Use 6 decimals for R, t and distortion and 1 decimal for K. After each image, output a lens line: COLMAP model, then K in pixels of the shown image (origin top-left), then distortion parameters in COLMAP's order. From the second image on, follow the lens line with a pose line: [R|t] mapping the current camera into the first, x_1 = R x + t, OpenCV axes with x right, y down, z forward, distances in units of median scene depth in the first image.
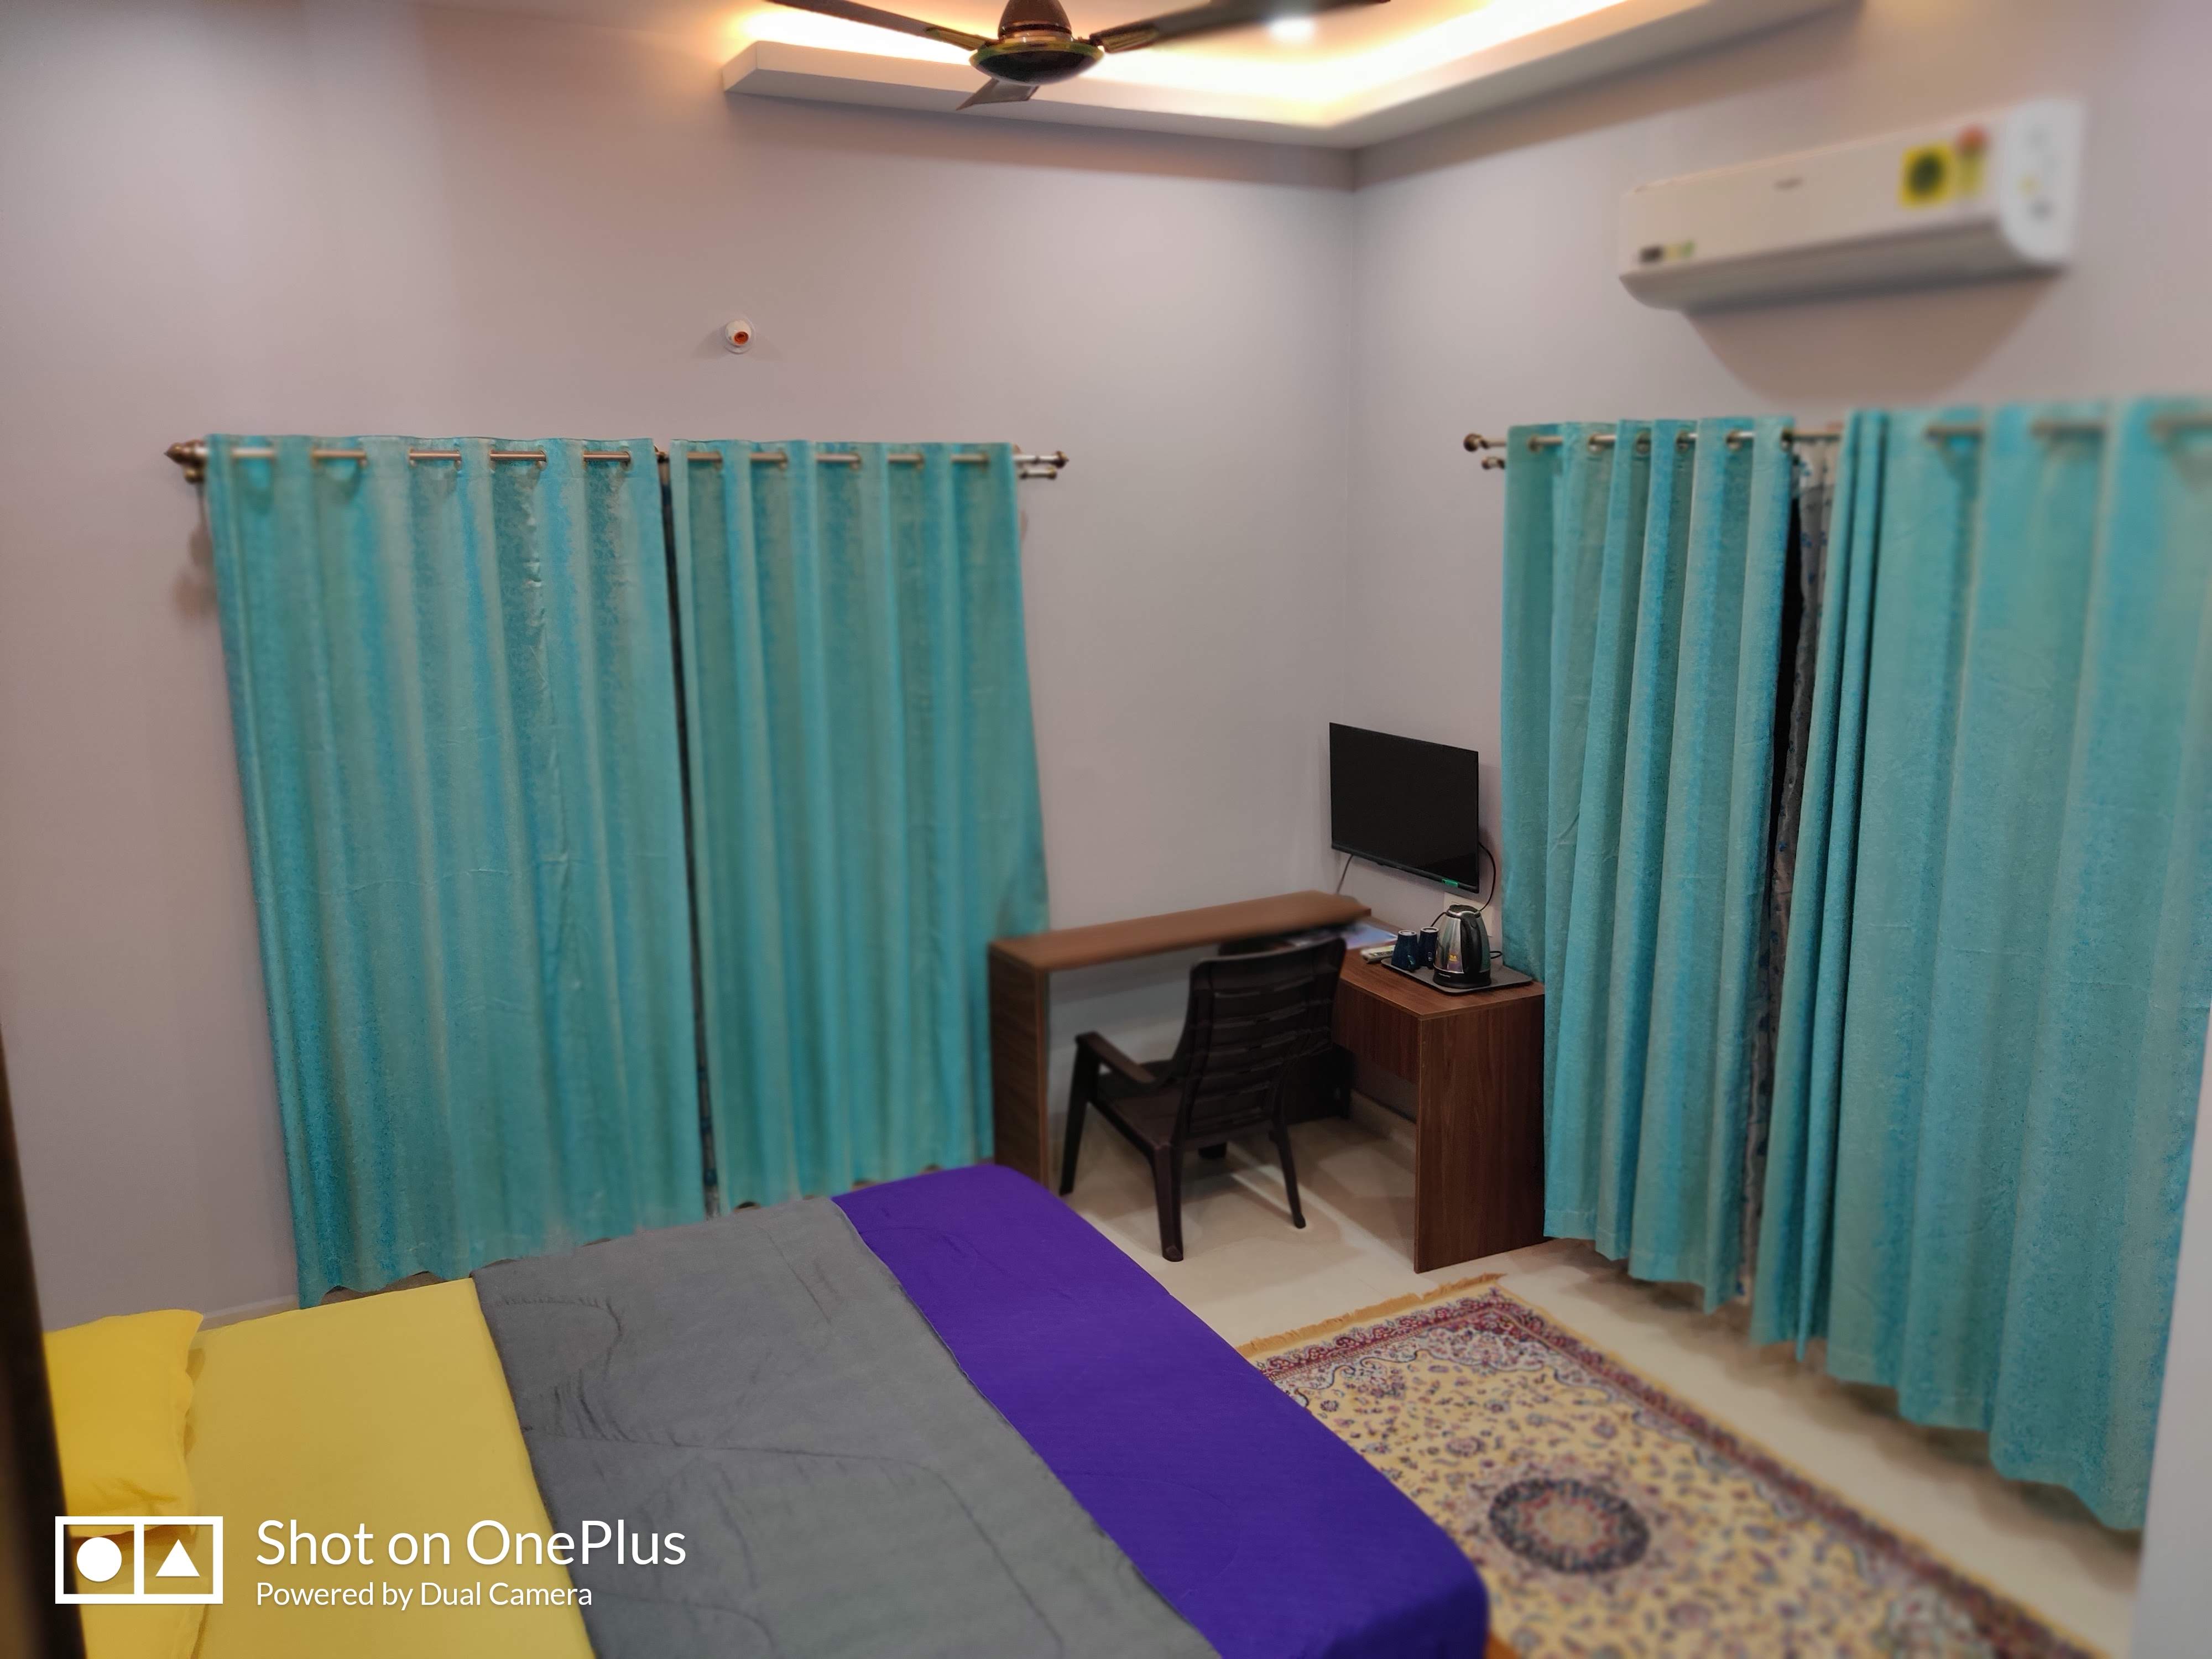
lens RADIAL K [[1693.5, 0, 1106.0], [0, 1693.5, 829.5], [0, 0, 1]] dist [0.134034, -0.348211]
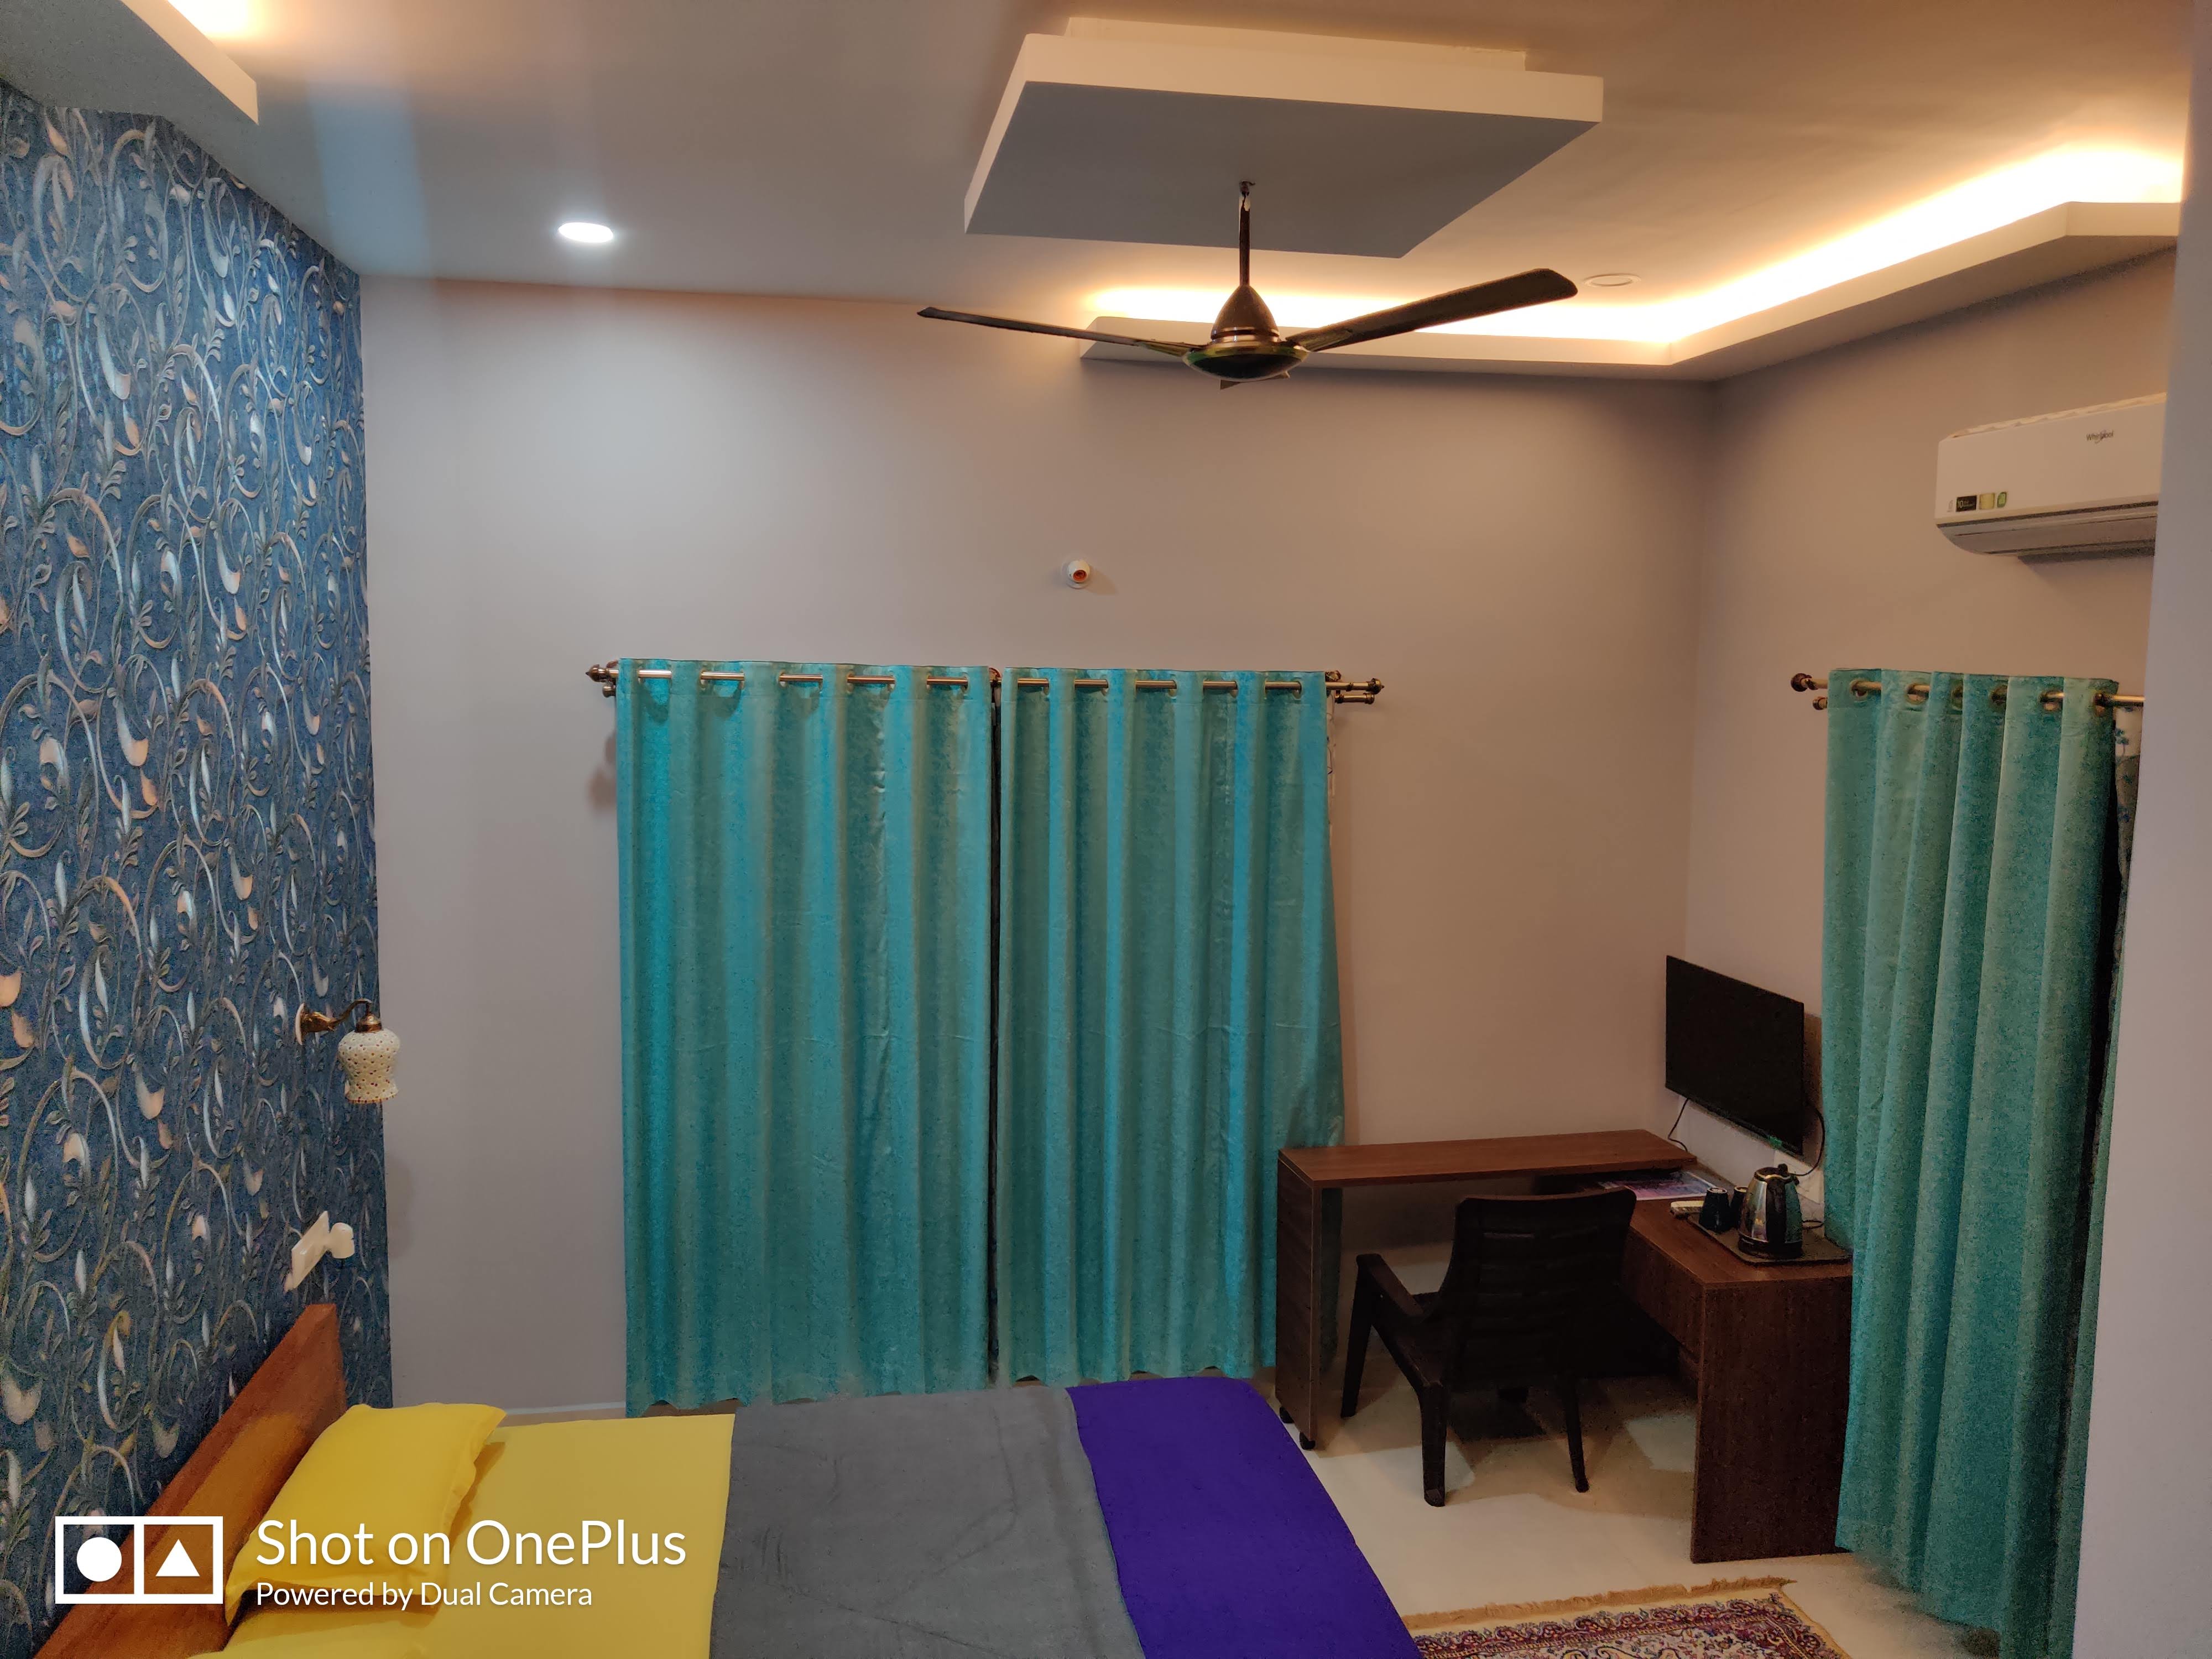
lens RADIAL K [[1691.9, 0, 1106.0], [0, 1691.9, 829.5], [0, 0, 1]] dist [0.042608, -0.055891]
pose [[0.952925, 0.051833, -0.298744, 0.141098], [-0.080067, 0.993324, -0.083052, -0.035651], [0.292445, 0.103062, 0.950712, -0.015689]]
